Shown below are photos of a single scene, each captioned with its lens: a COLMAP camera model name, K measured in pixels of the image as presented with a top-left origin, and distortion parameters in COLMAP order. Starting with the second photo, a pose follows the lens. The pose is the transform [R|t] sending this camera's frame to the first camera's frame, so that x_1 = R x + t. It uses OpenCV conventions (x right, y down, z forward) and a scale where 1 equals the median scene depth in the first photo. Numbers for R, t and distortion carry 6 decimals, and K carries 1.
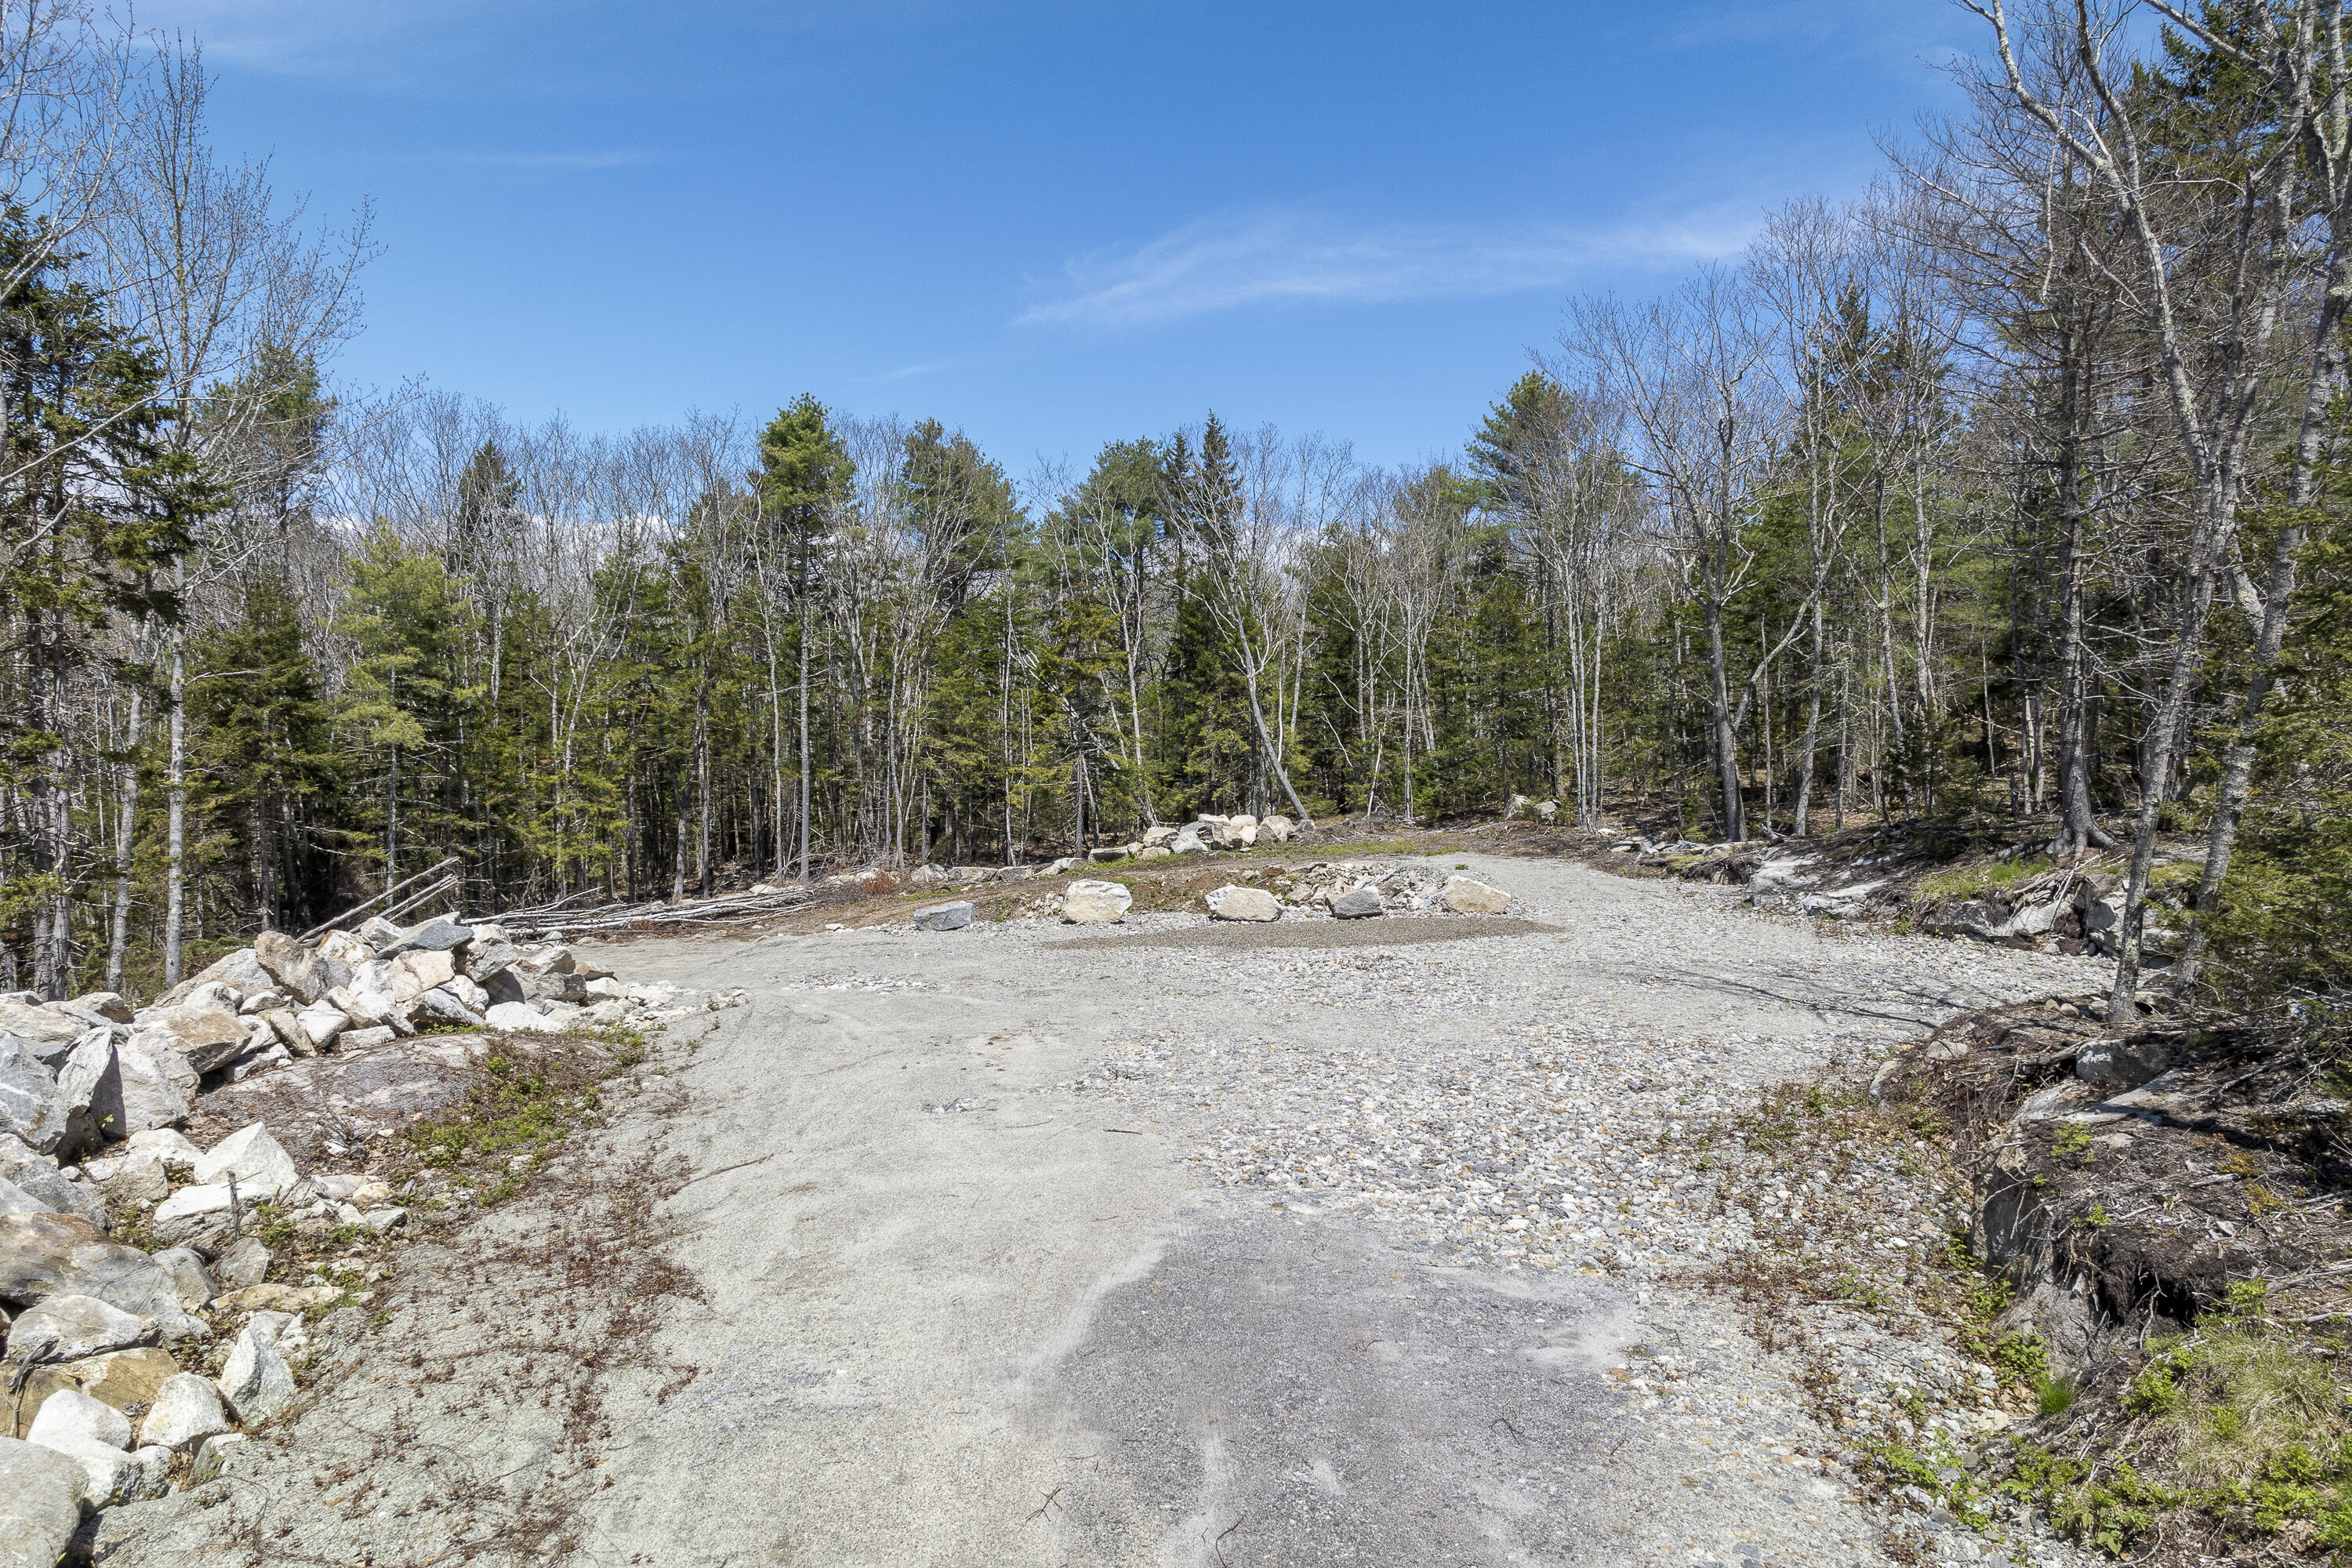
lens RADIAL K [[1628.1, 0, 1159.7], [0, 1628.1, 767.5], [0, 0, 1]] dist [0.002133, -0.006538]
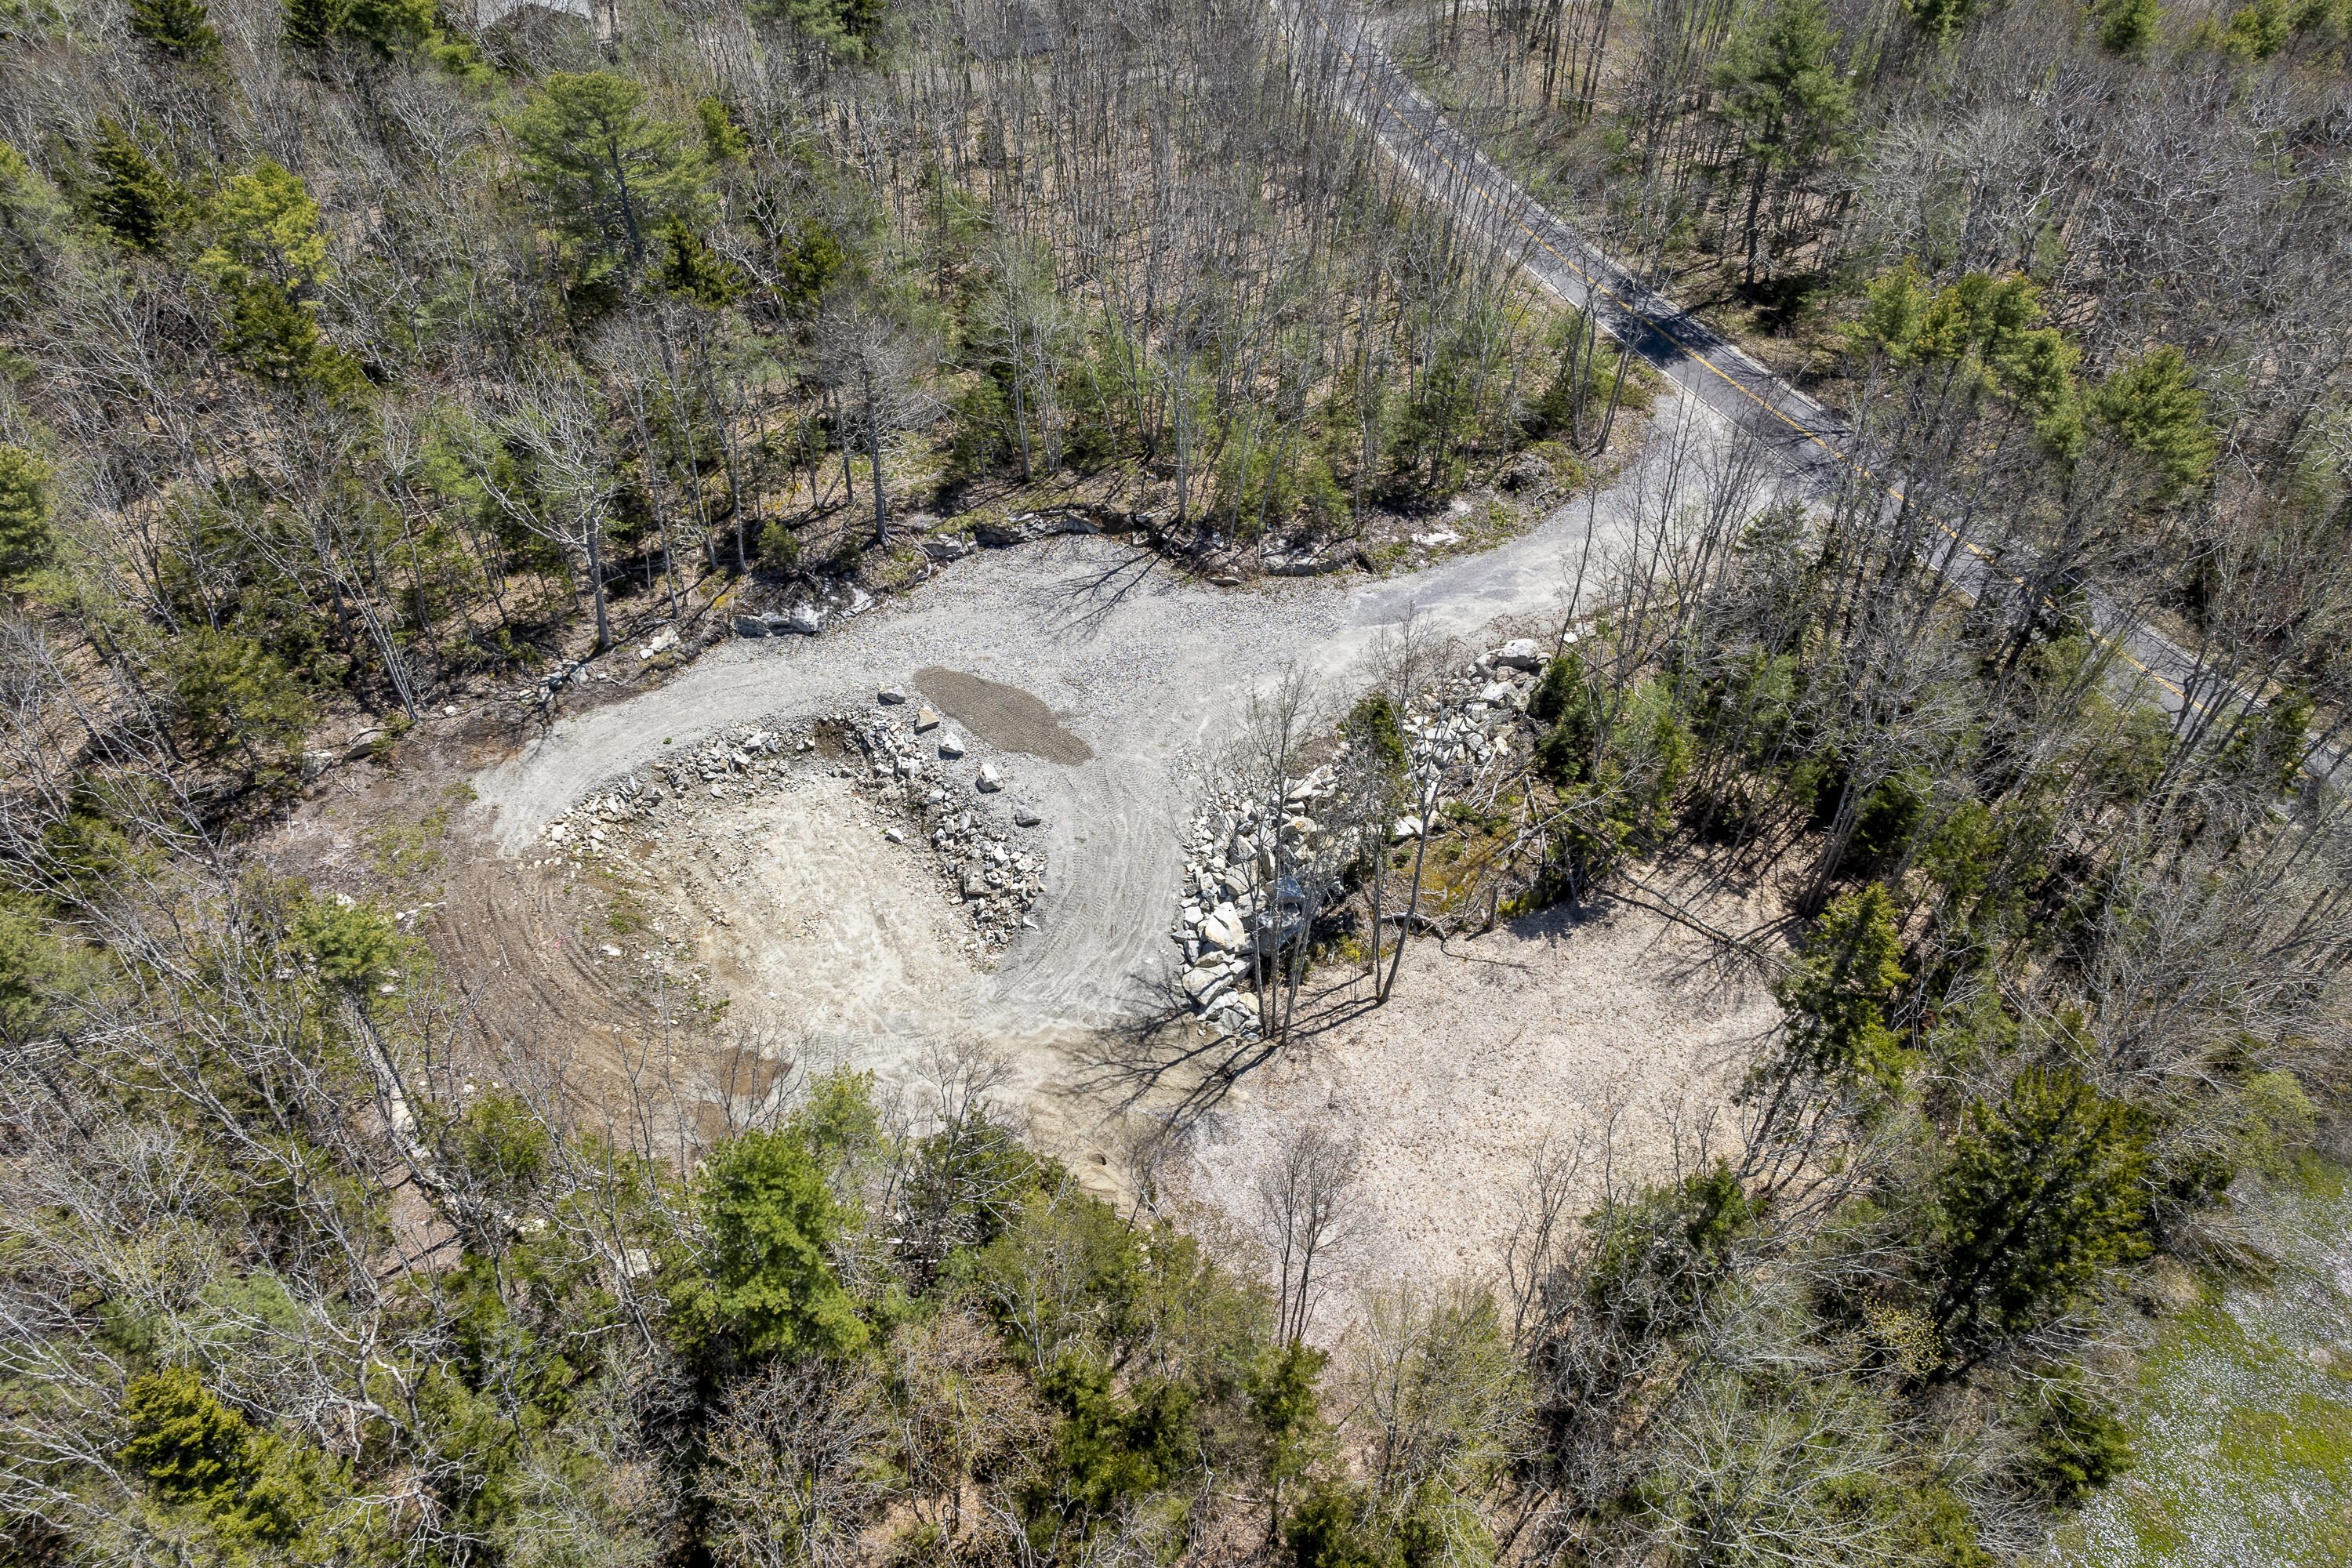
lens RADIAL K [[1628.1, 0, 1171.1], [0, 1628.1, 799.6], [0, 0, 1]] dist [0.002133, -0.006538]
pose [[-0.476569, -0.611197, 0.631918, -1.079904], [0.002042, 0.718022, 0.696018, -0.986913], [-0.879135, 0.332991, -0.340939, 1.032235]]
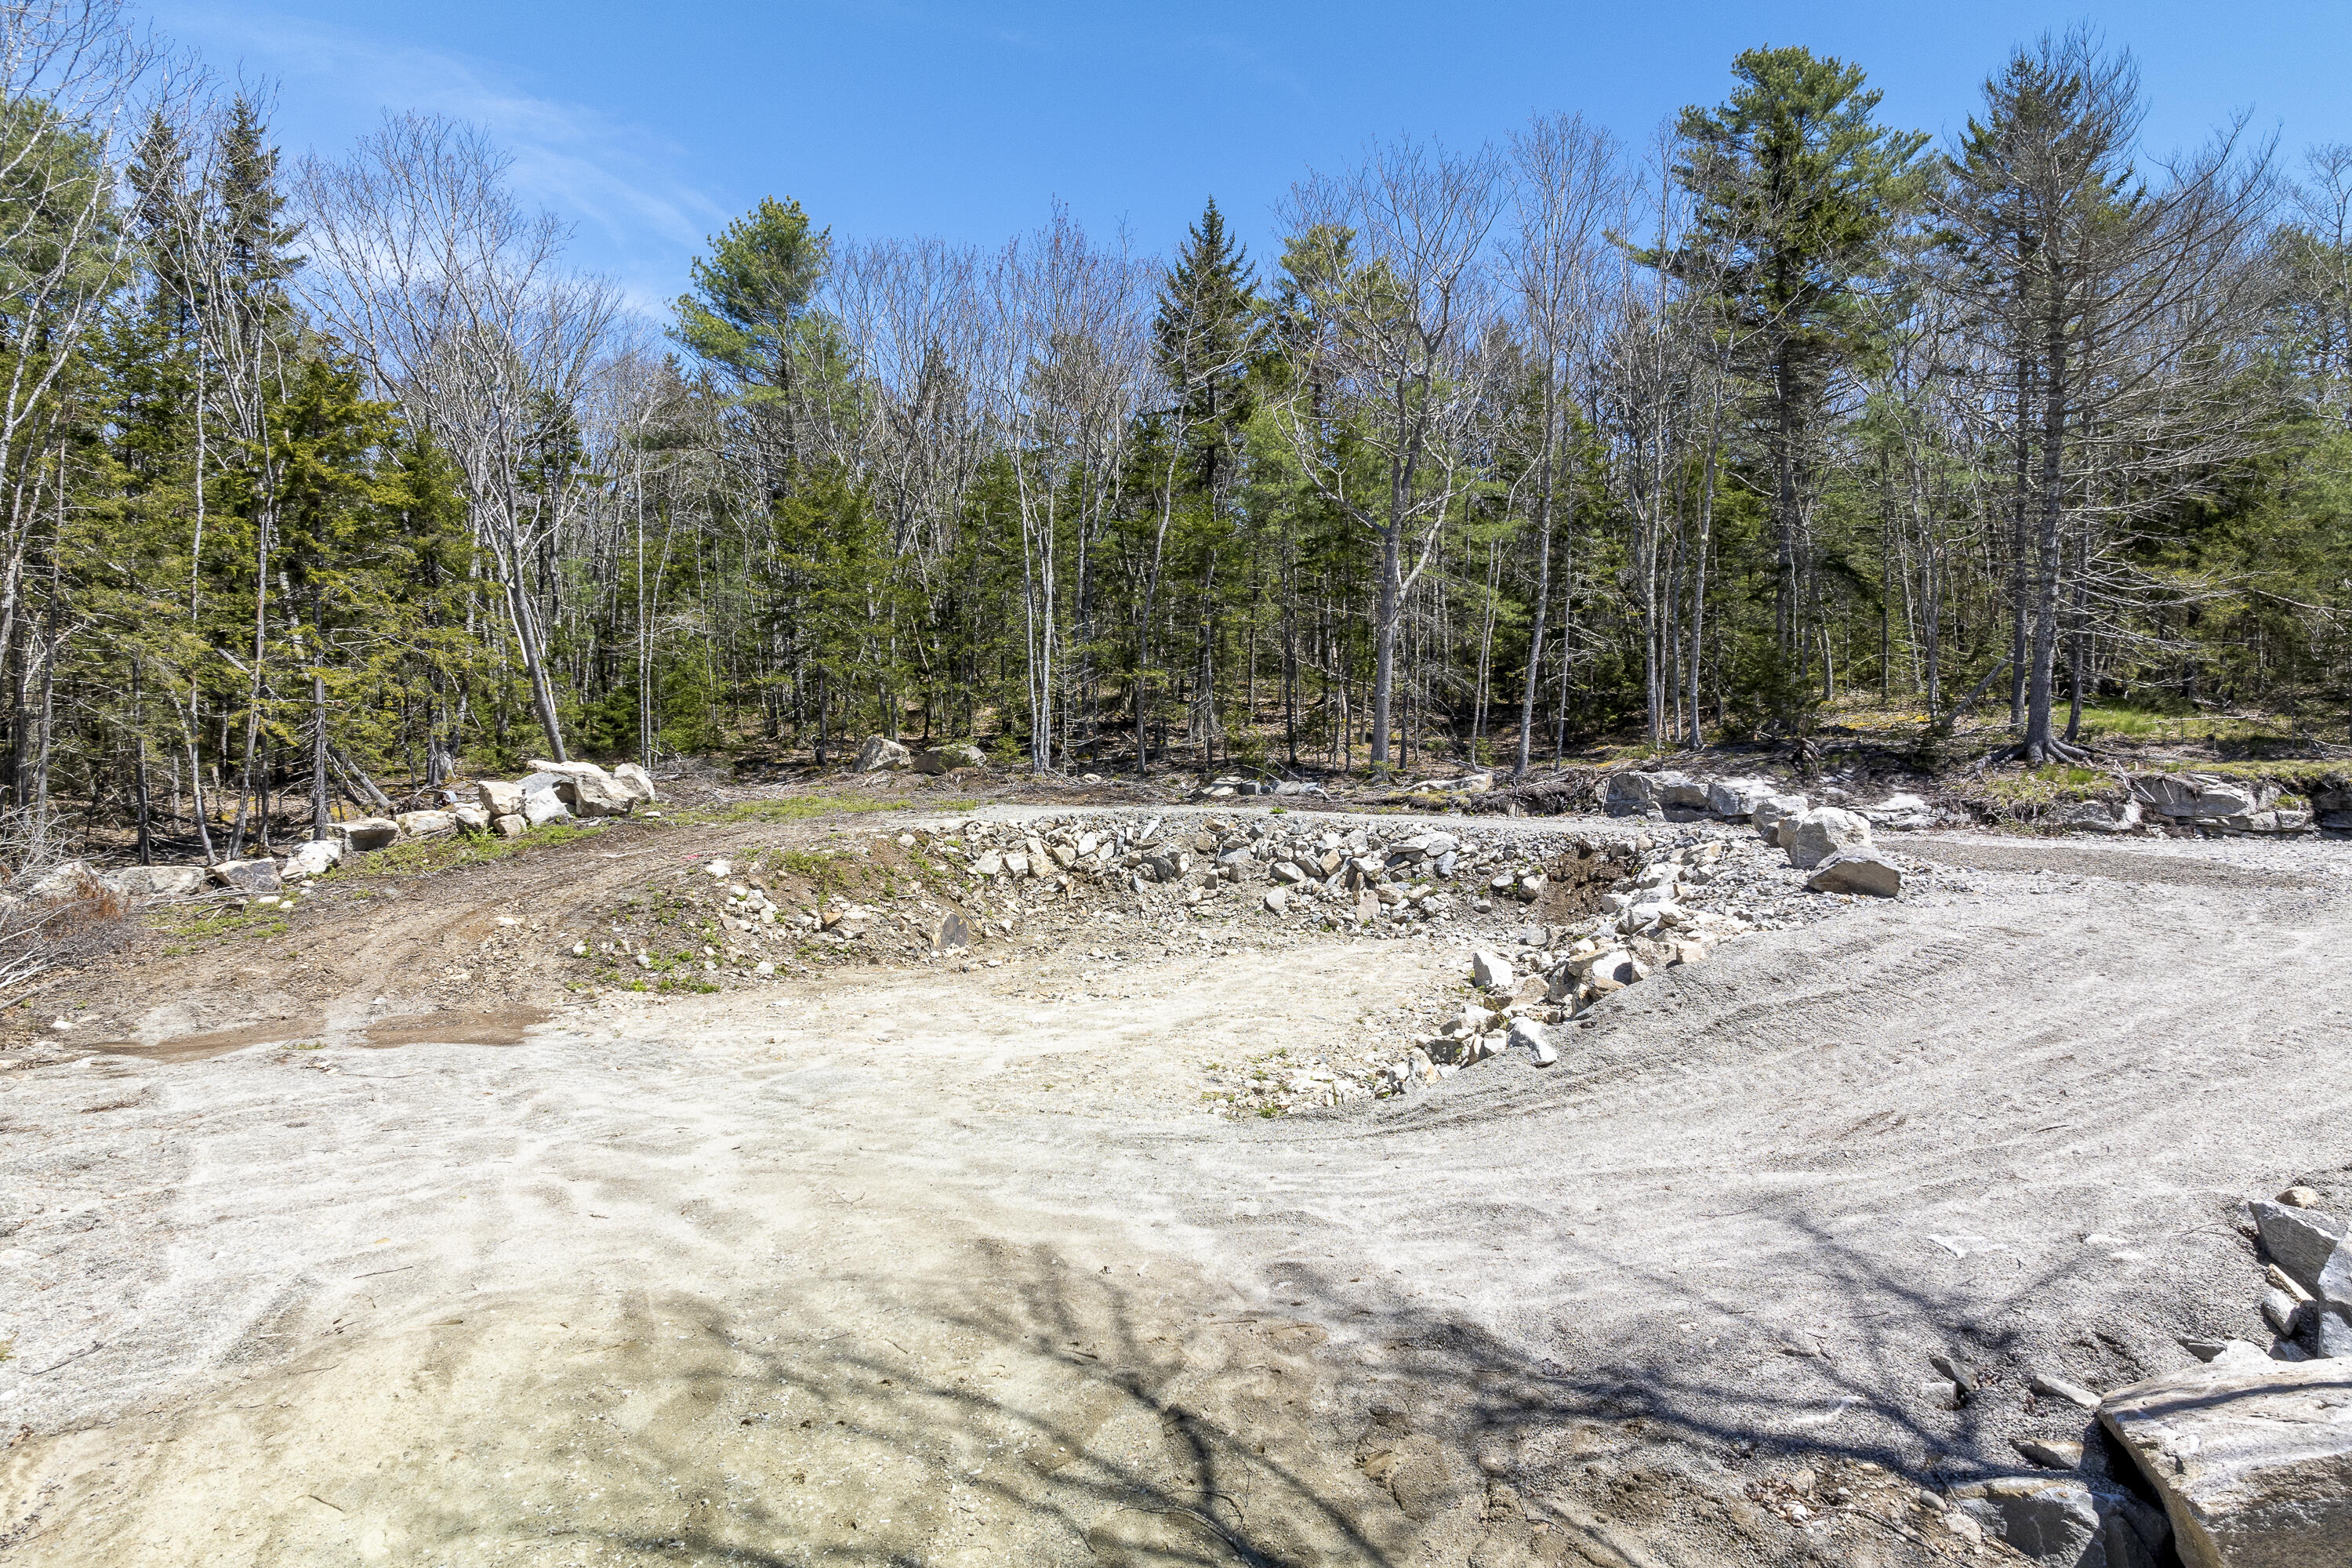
lens RADIAL K [[1628.1, 0, 1177.5], [0, 1628.1, 777.1], [0, 0, 1]] dist [0.002133, -0.006538]
pose [[0.483352, -0.001365, 0.875425, -0.477568], [-0.004842, 0.999979, 0.004233, 0.037869], [-0.875413, -0.006285, 0.483335, 0.600274]]
